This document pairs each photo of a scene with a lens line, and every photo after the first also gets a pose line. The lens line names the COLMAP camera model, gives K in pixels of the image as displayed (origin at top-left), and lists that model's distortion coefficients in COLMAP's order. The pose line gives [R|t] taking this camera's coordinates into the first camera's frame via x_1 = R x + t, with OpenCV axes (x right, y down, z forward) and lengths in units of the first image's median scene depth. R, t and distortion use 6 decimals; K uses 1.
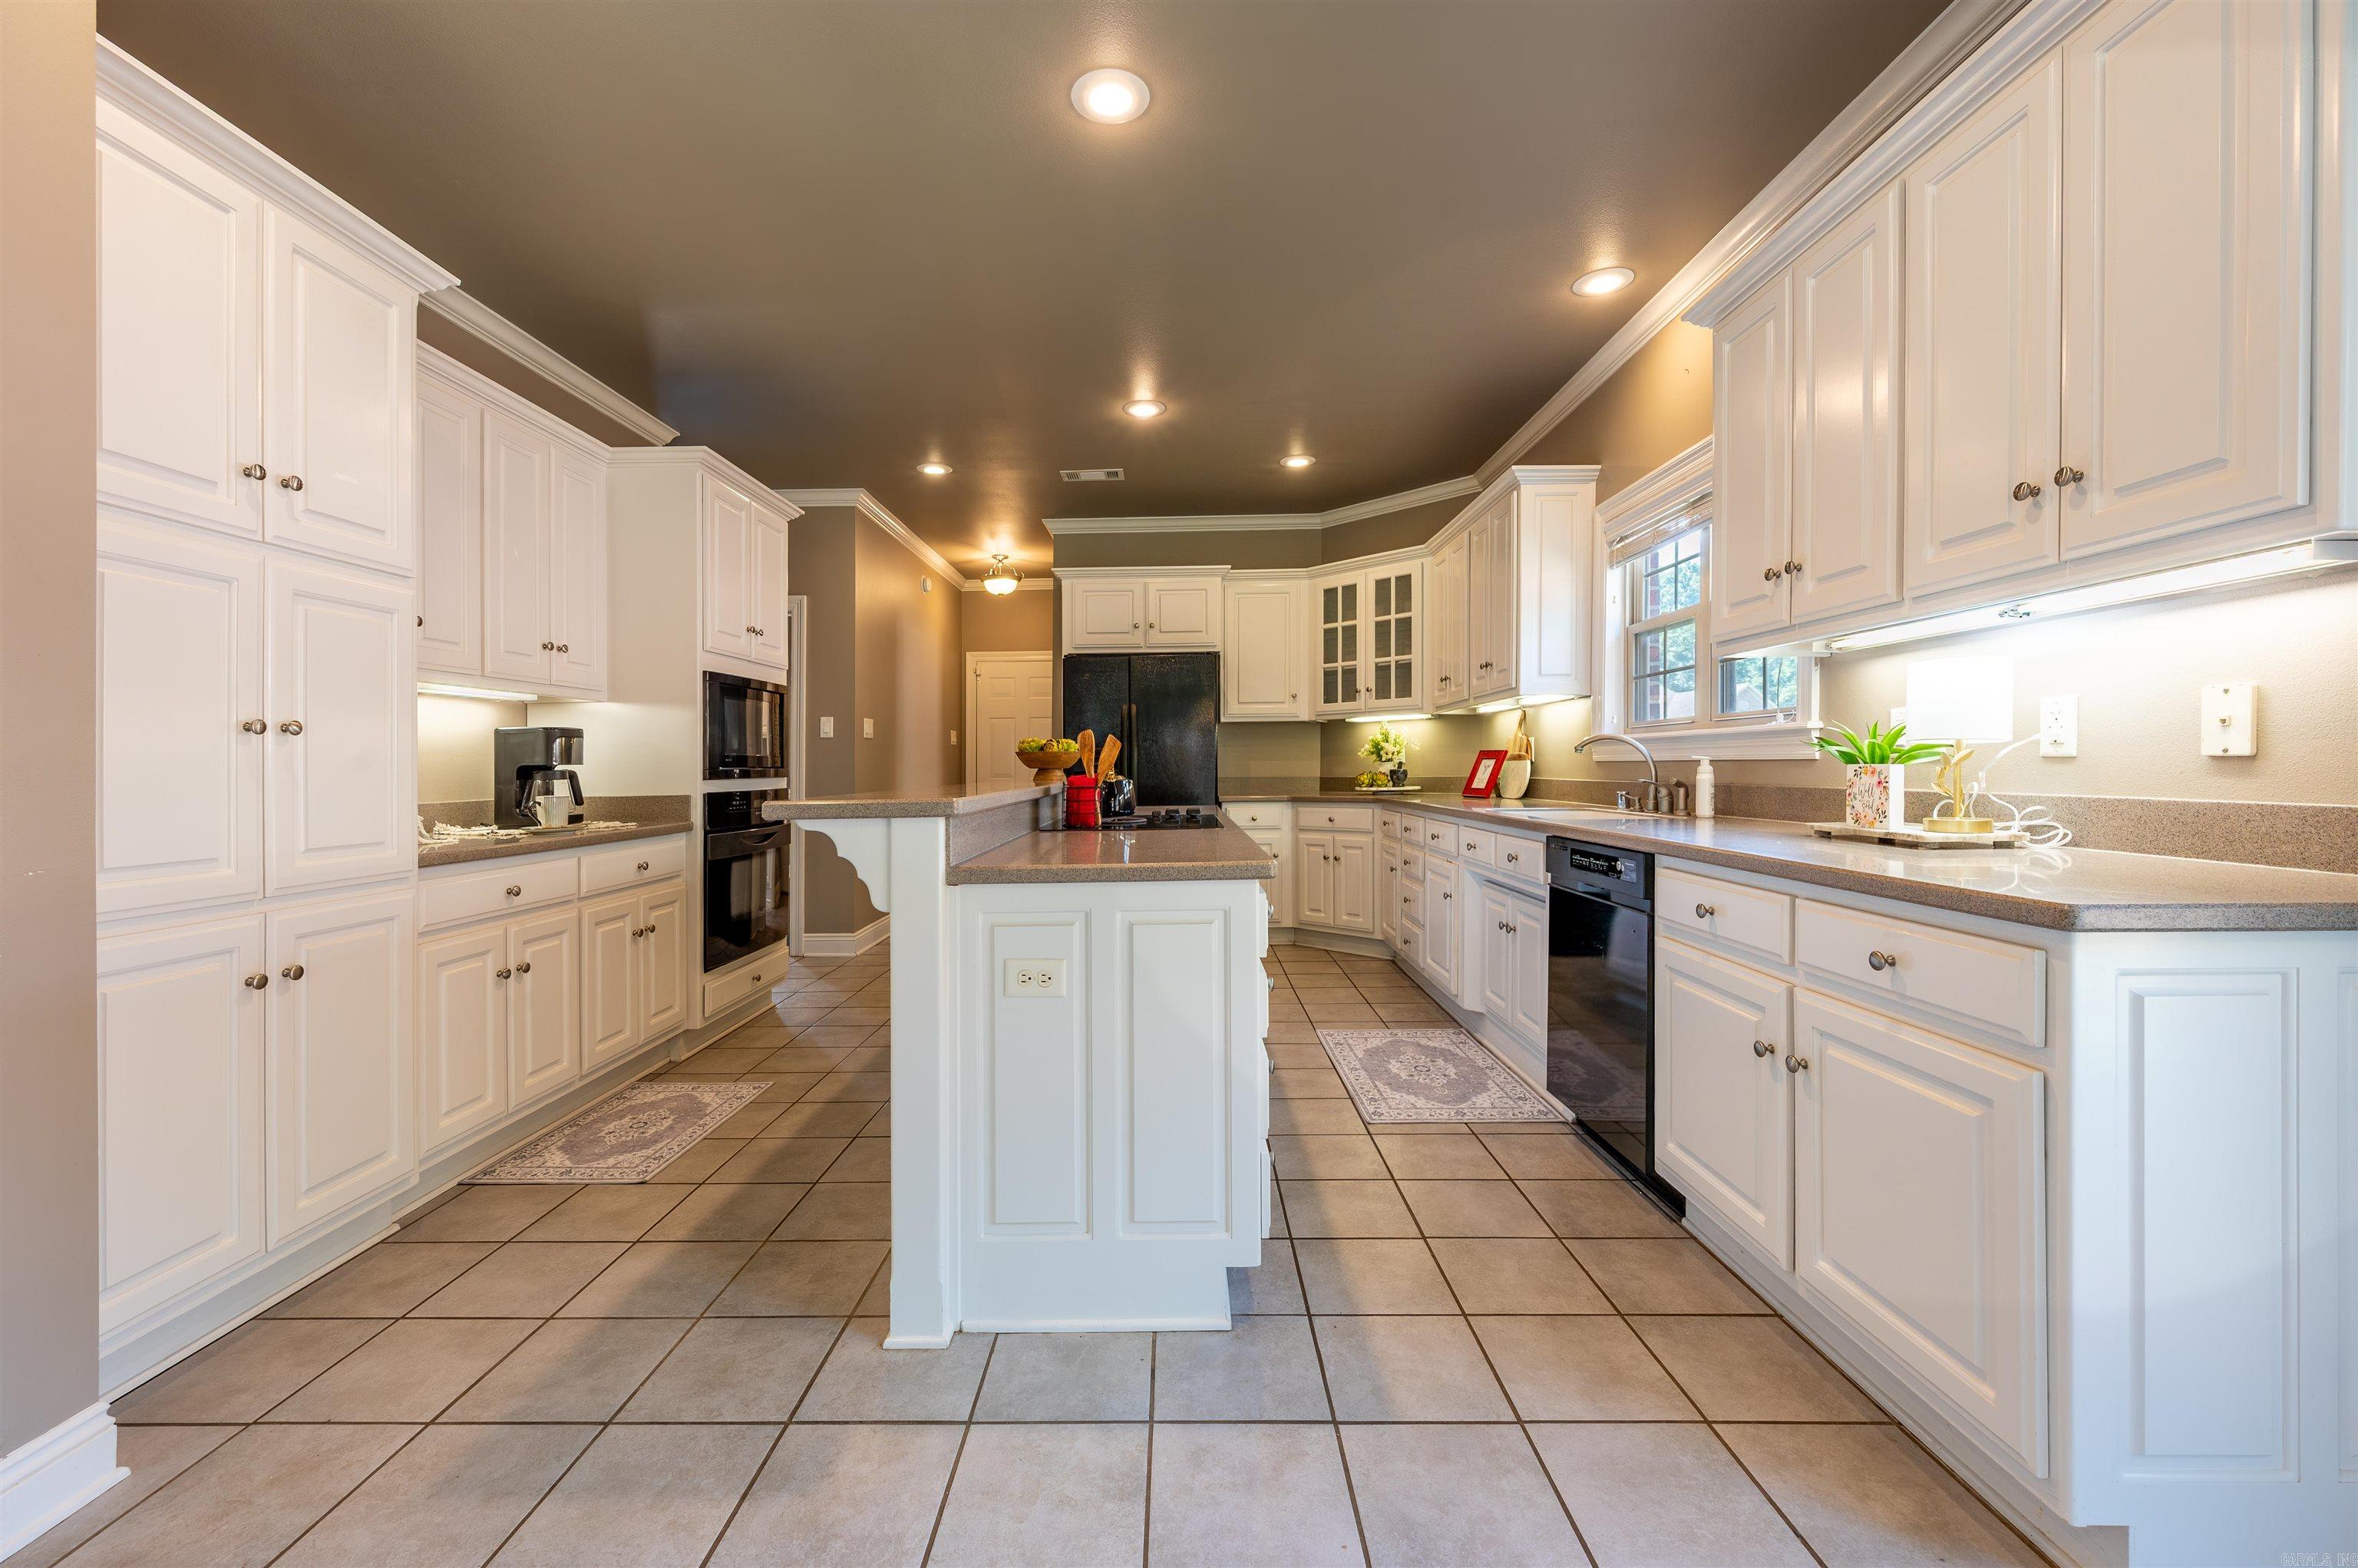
lens RADIAL K [[939.9, 0, 1170.6], [0, 939.9, 760.3], [0, 0, 1]] dist [0.001398, 0.000115]
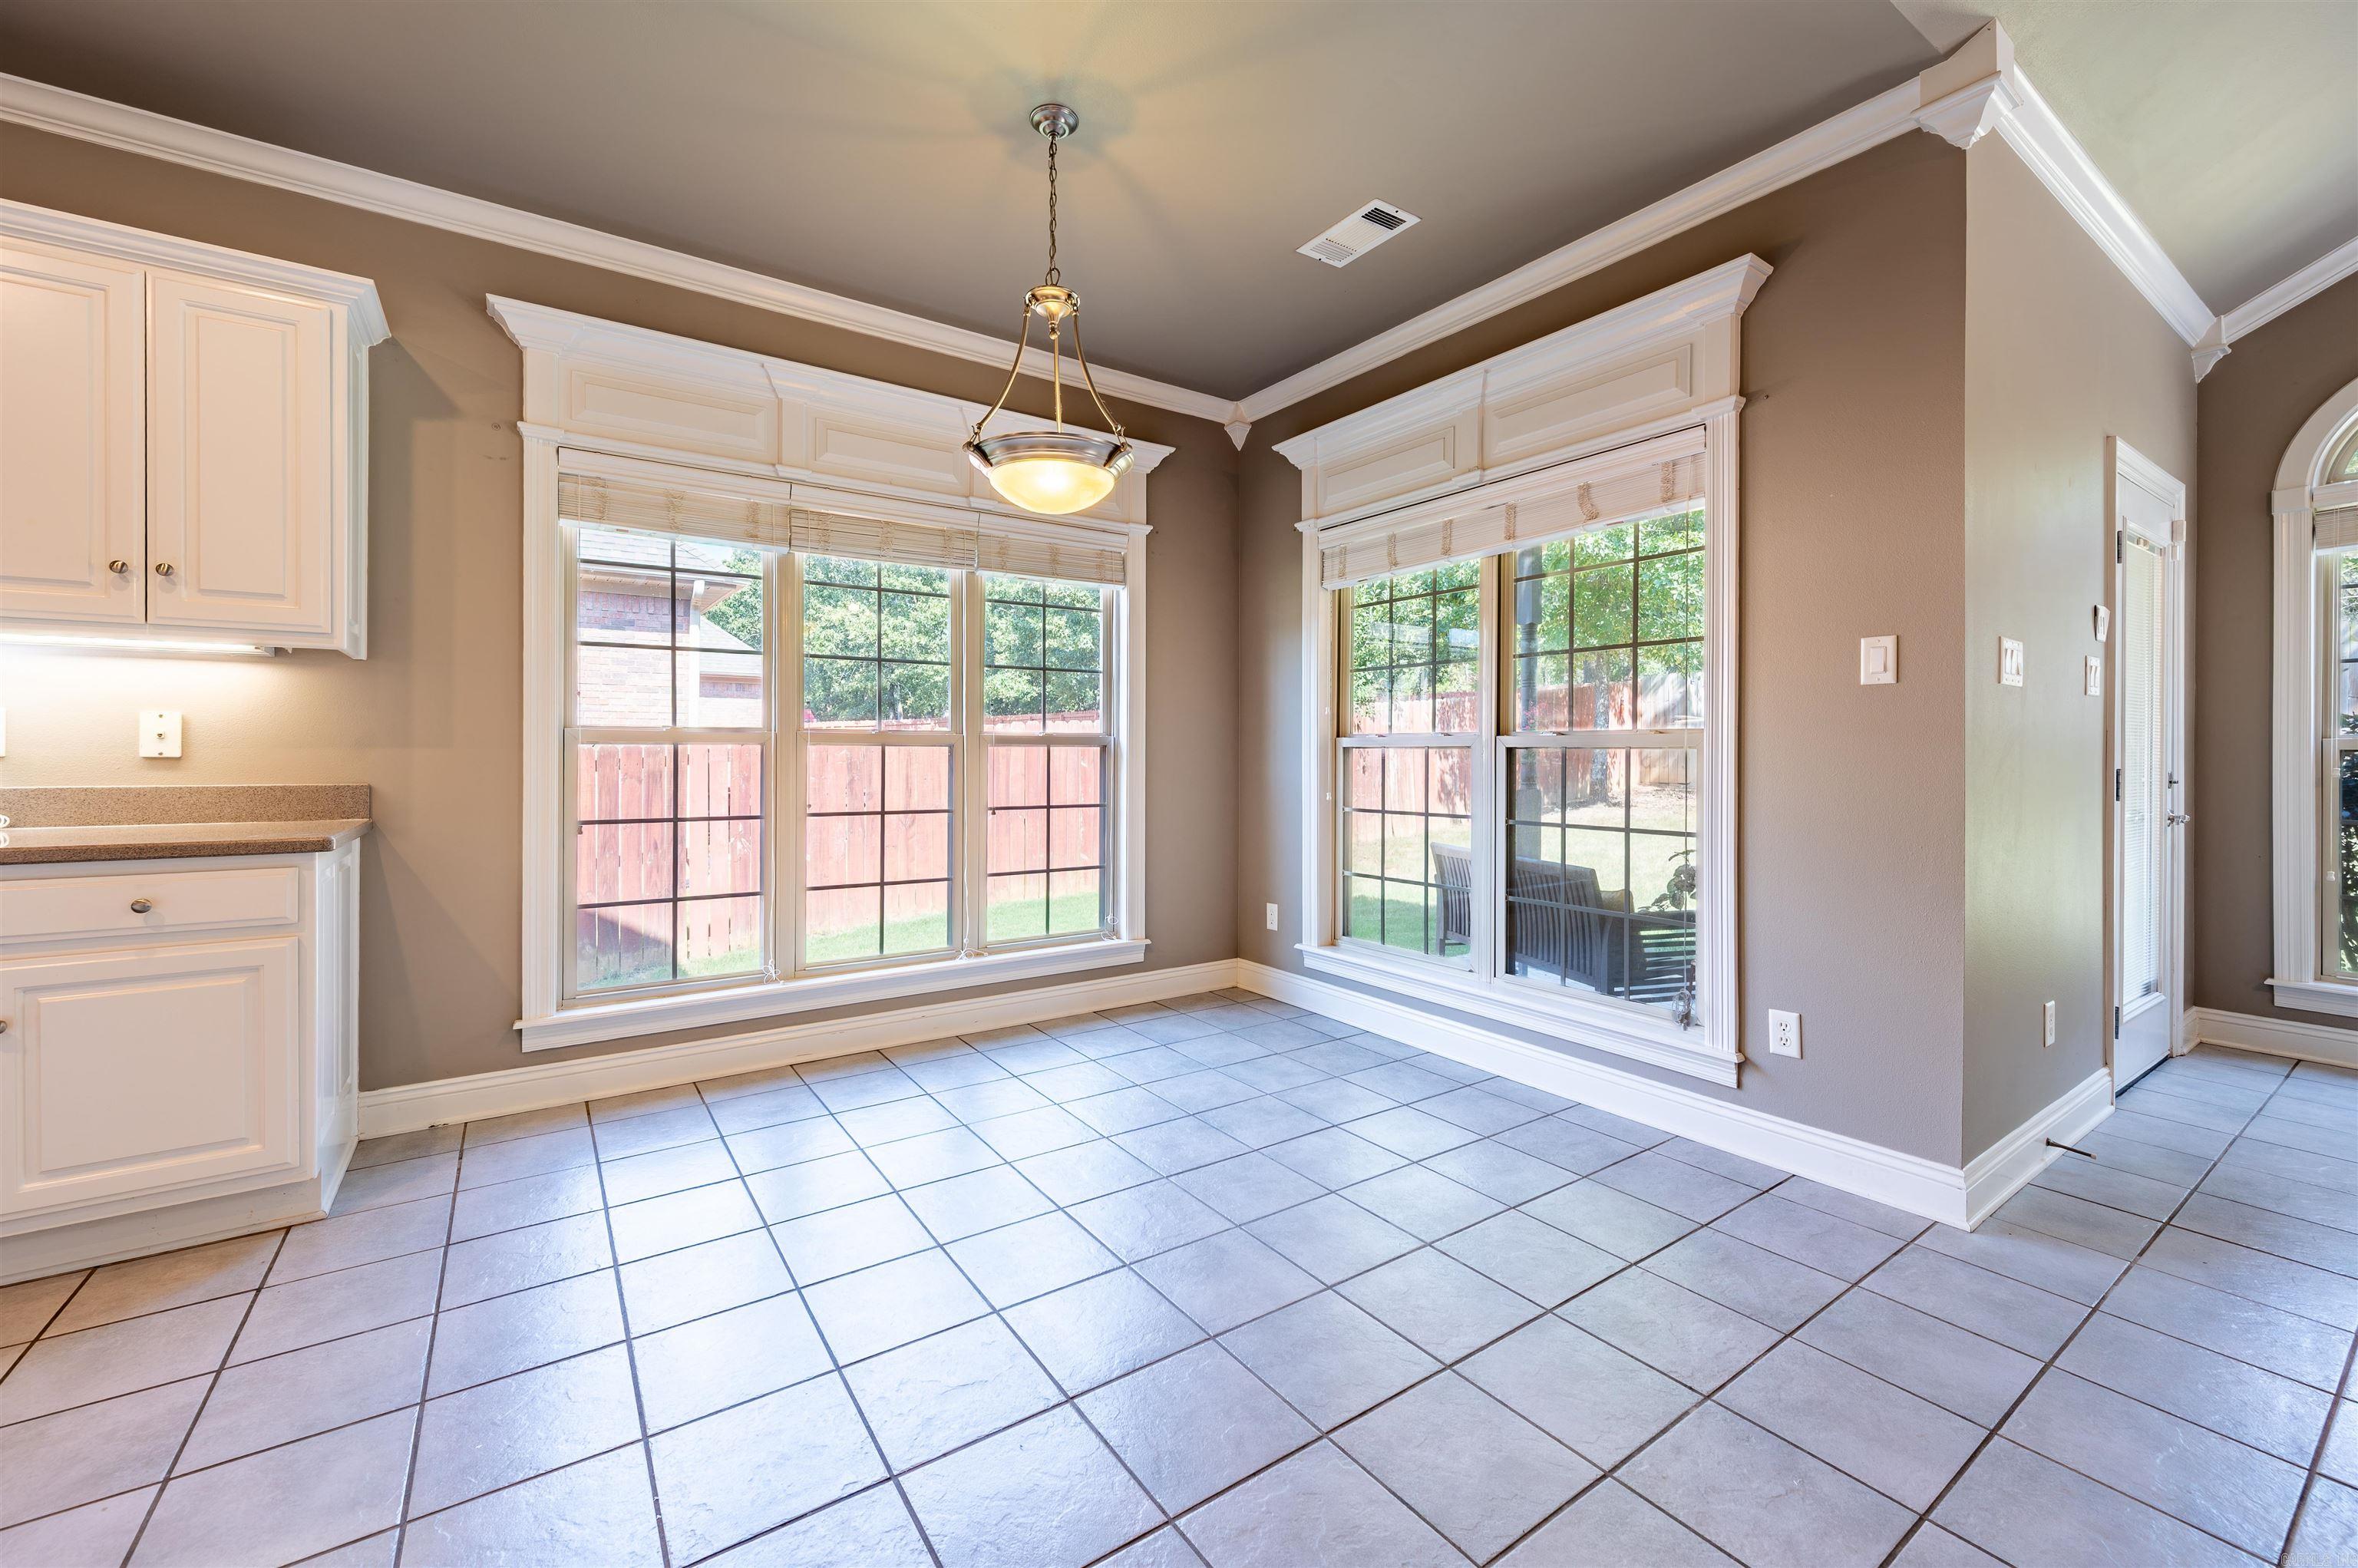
lens RADIAL K [[939.9, 0, 1170.6], [0, 939.9, 760.3], [0, 0, 1]] dist [0.001398, 0.000115]
pose [[-0.573634, 0.000192, 0.819112, -0.607238], [-0.000247, 1.000000, -0.000407, 0.000472], [-0.819112, -0.000435, -0.573634, 0.280665]]
